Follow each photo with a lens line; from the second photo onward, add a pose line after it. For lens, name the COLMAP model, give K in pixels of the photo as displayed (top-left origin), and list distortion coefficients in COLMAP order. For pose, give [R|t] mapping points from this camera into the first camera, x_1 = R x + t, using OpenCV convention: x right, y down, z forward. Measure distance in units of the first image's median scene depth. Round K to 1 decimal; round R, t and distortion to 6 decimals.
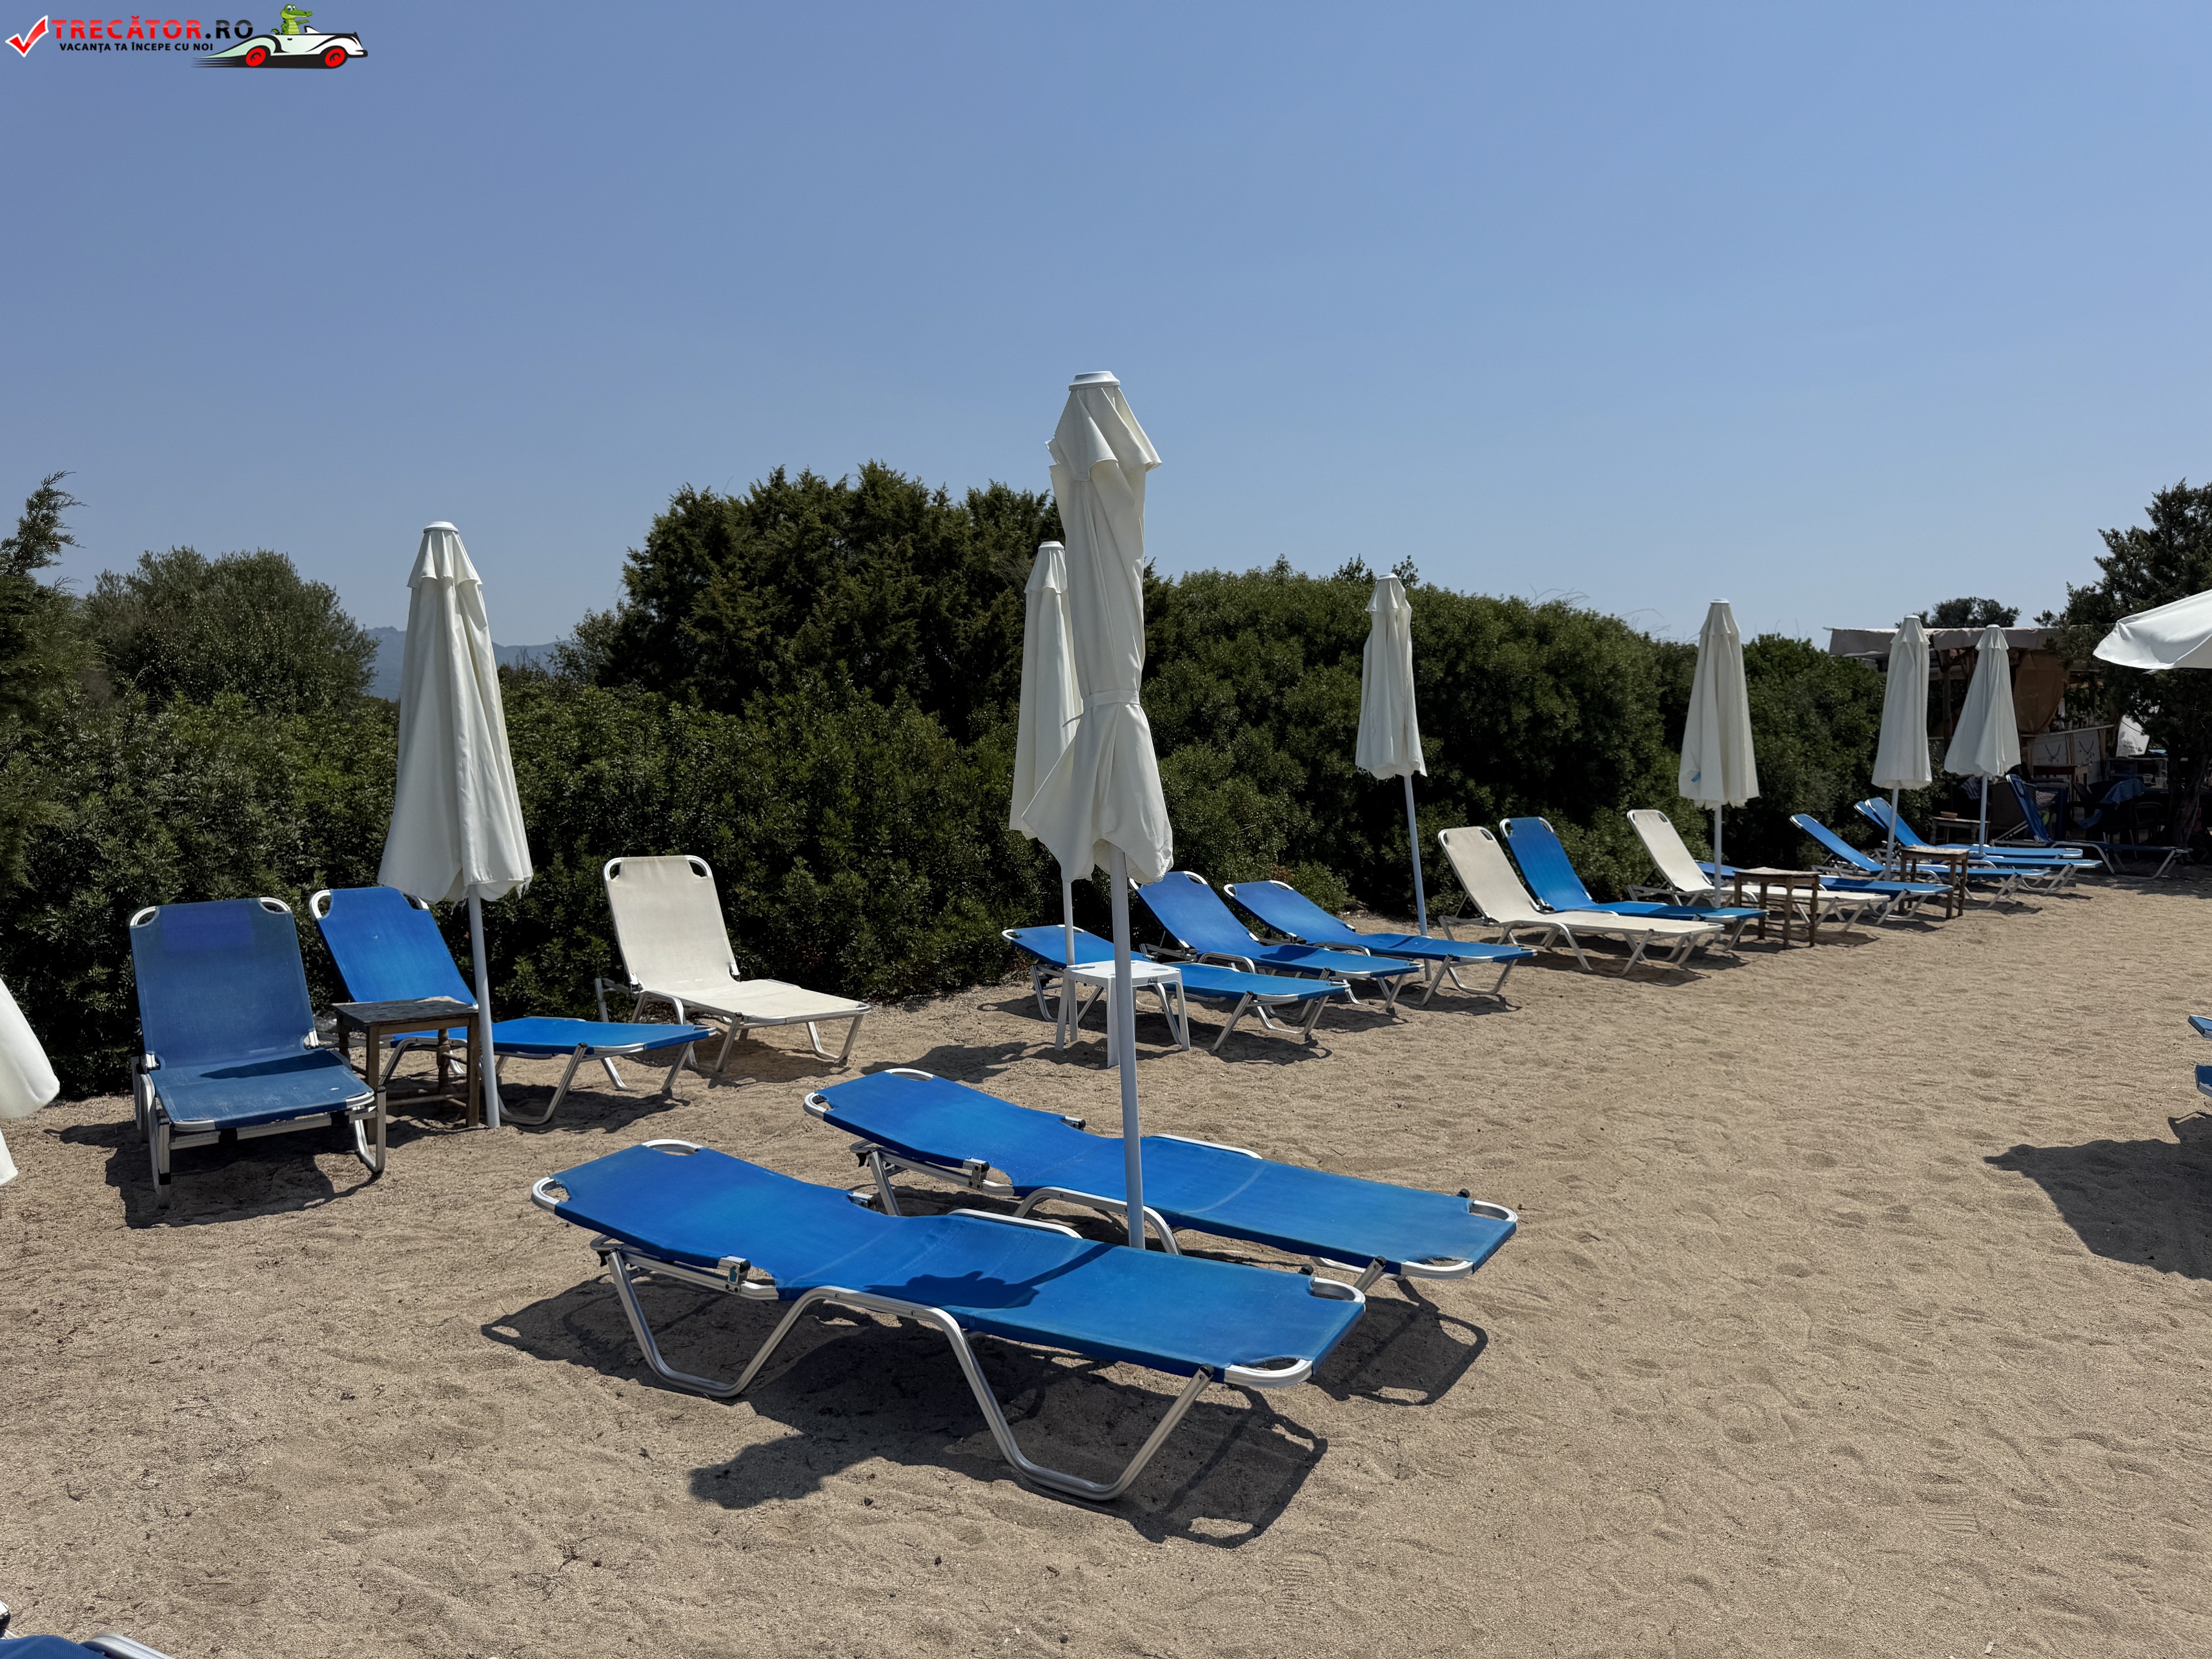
lens RADIAL K [[1570.1, 0, 1104.3], [0, 1570.1, 832.3], [0, 0, 1]] dist [0.027682, -0.046193]
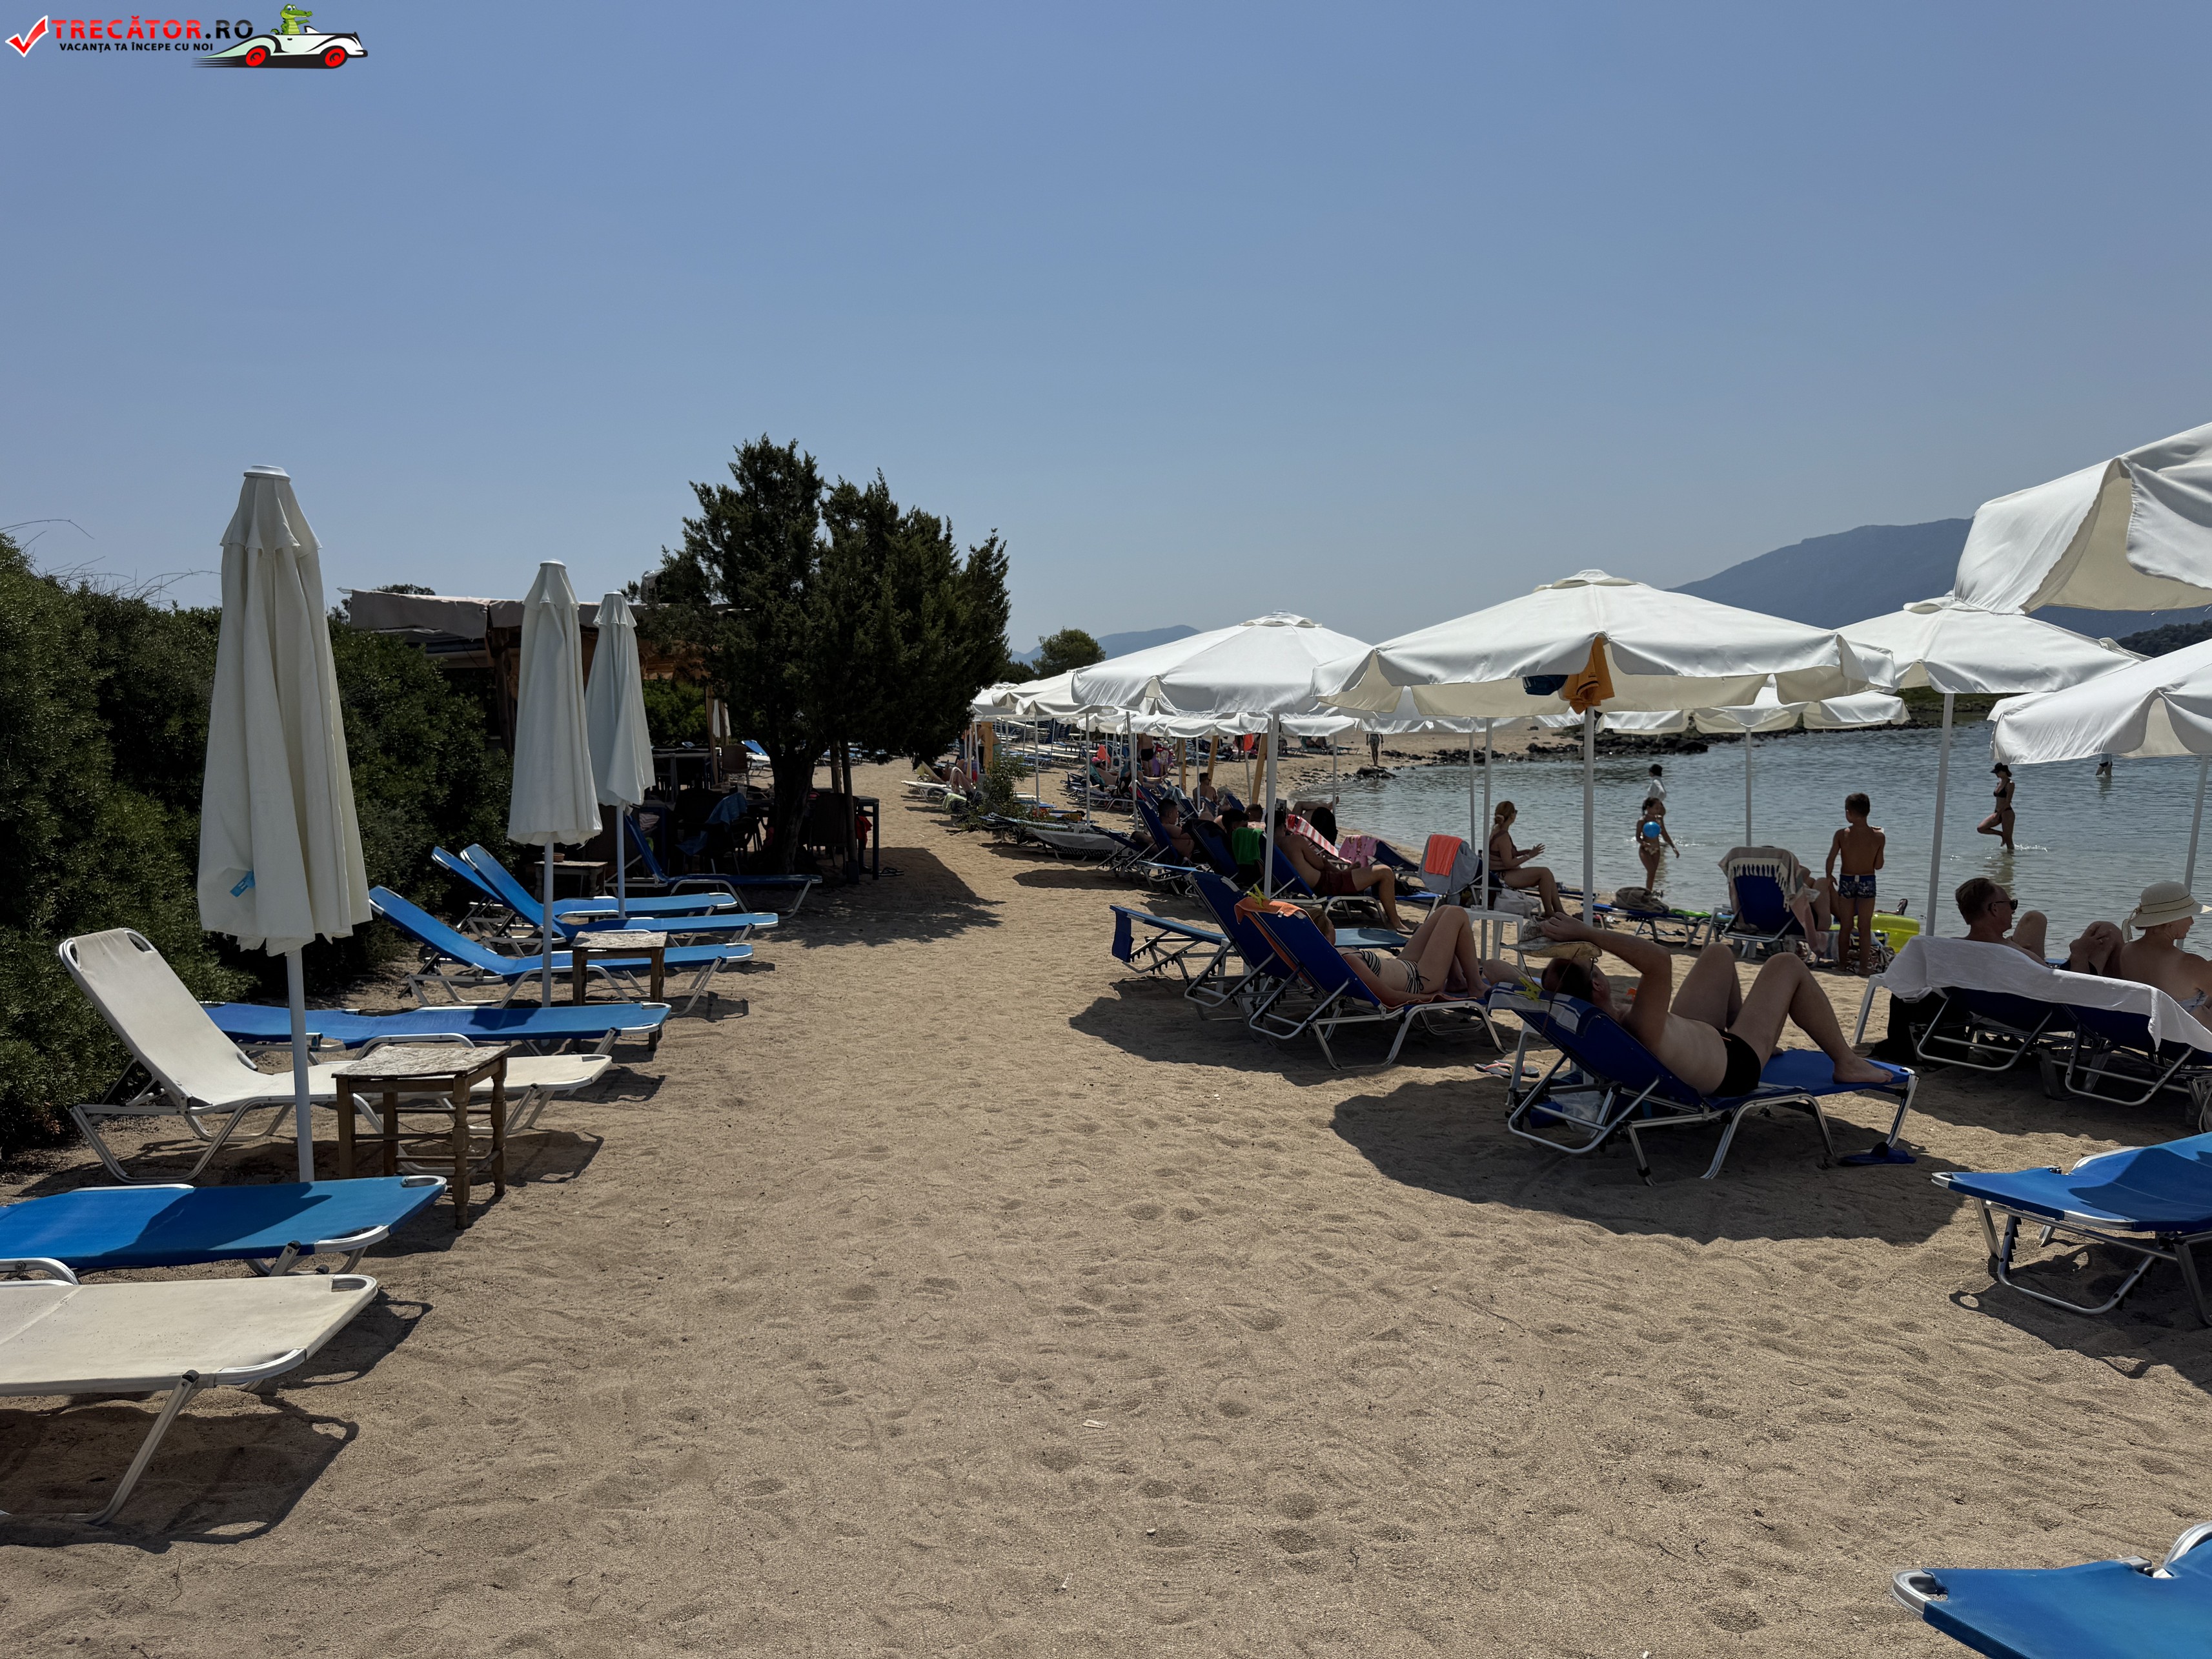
lens RADIAL K [[1570.1, 0, 1109.8], [0, 1570.1, 835.6], [0, 0, 1]] dist [0.027682, -0.046193]
pose [[0.600669, -0.064164, 0.796919, 0.140197], [0.056670, 0.997684, 0.037614, -0.039477], [-0.797487, 0.022568, 0.602914, 0.437299]]
